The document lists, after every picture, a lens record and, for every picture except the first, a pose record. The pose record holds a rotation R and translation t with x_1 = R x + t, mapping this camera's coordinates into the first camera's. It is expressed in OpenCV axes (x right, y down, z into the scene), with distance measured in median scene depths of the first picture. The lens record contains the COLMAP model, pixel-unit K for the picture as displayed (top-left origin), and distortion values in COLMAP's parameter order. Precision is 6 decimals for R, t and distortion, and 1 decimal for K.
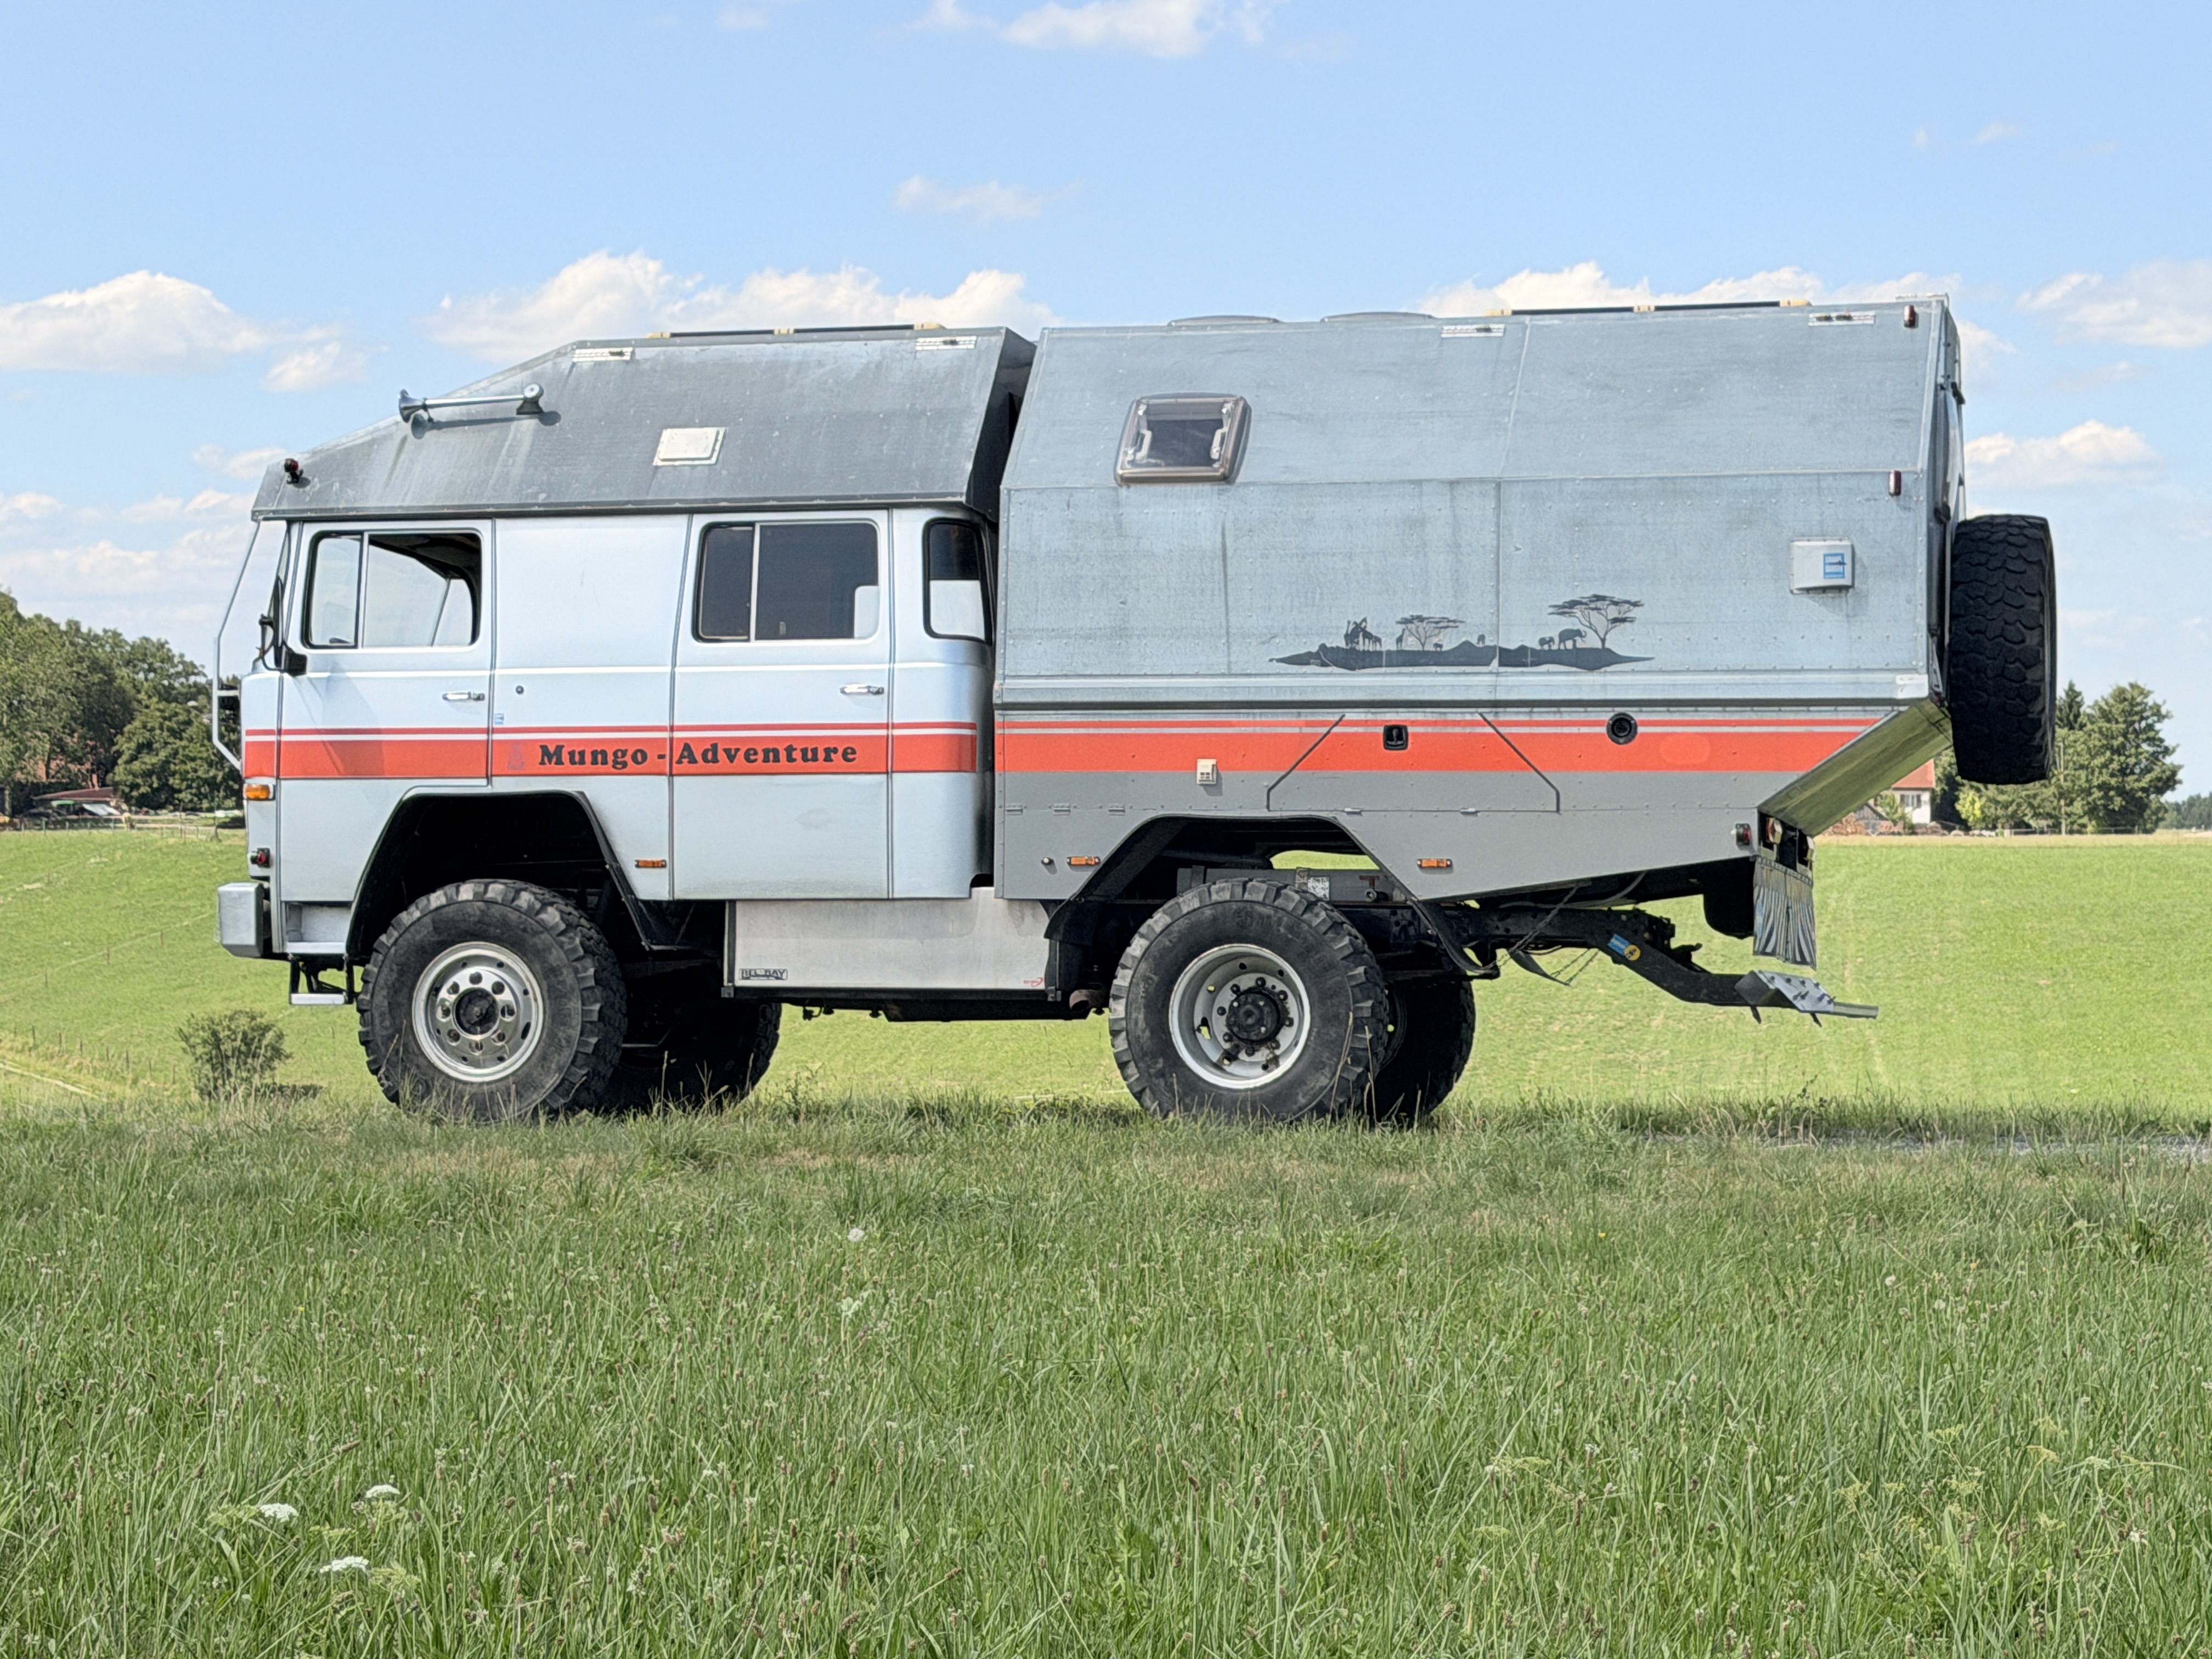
lens RADIAL K [[4649.2, 0, 1105.3], [0, 4649.2, 826.9], [0, 0, 1]] dist [0.046108, 0.000000]
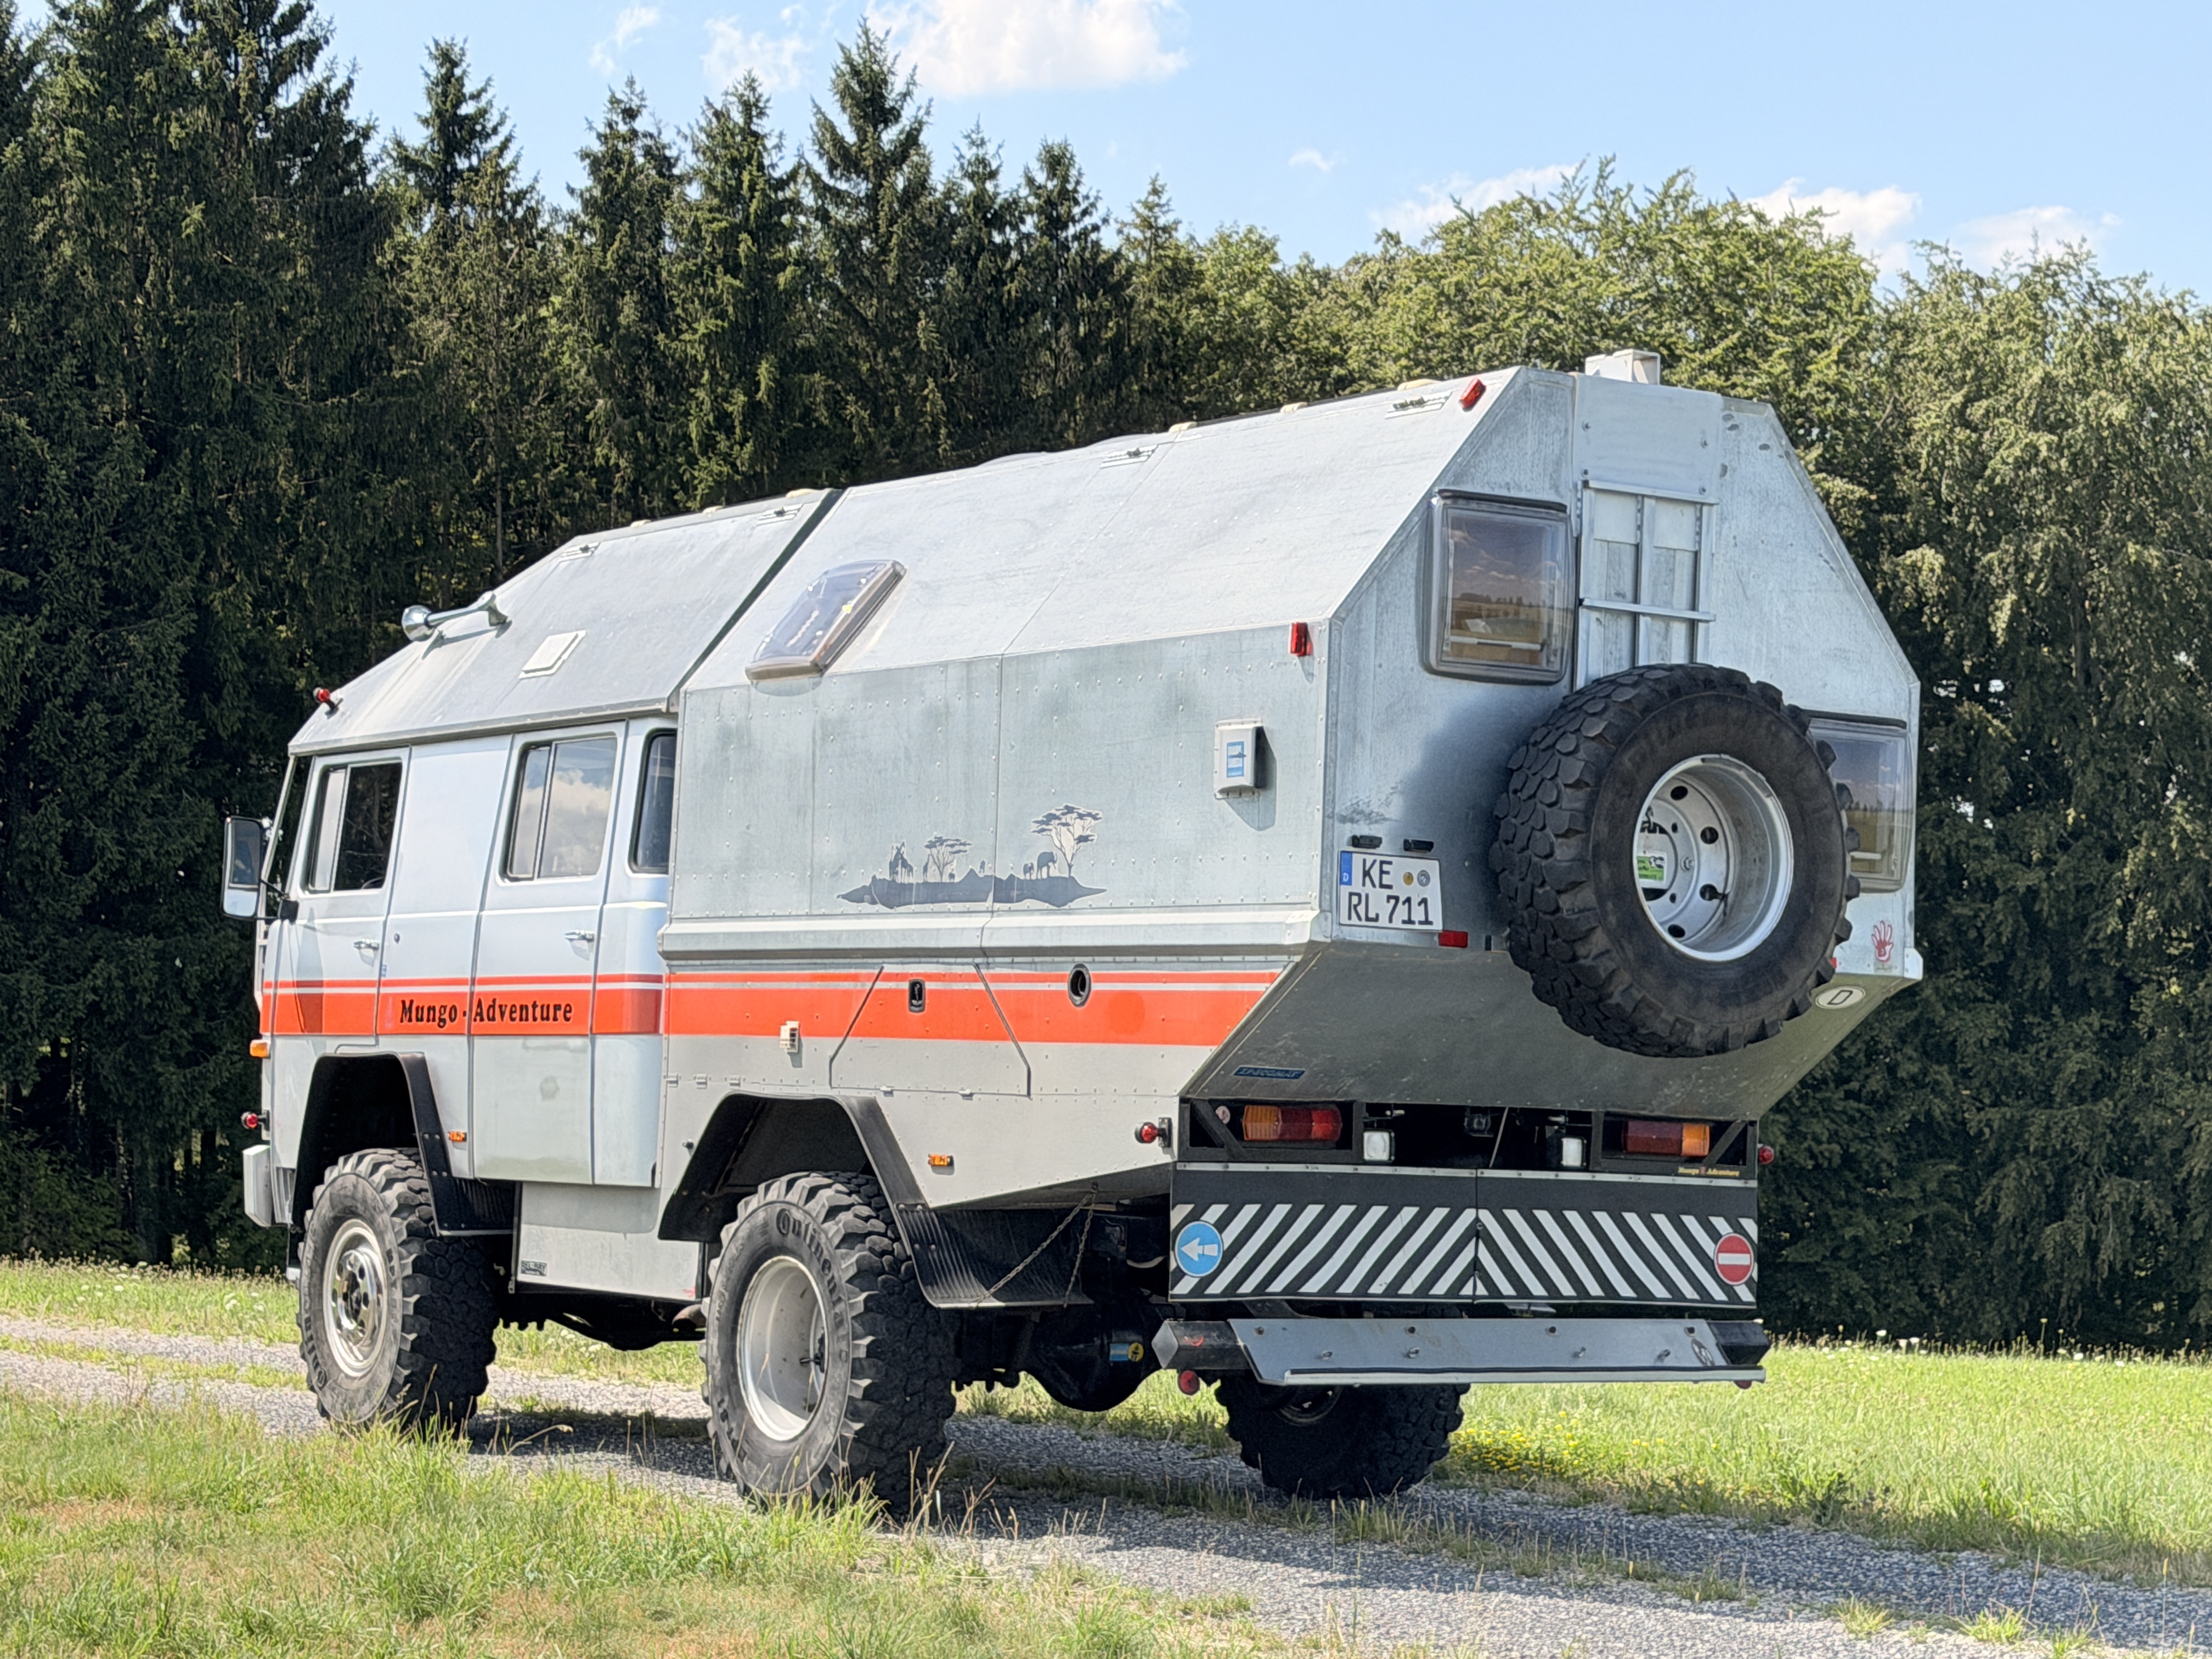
lens RADIAL K [[4649.2, 0, 1109.9], [0, 4649.2, 822.1], [0, 0, 1]] dist [0.046108, 0.000000]
pose [[0.761030, -0.022197, -0.648337, 0.571591], [-0.007170, 0.999066, -0.042620, -0.014894], [0.648677, 0.037084, 0.760159, 0.420299]]
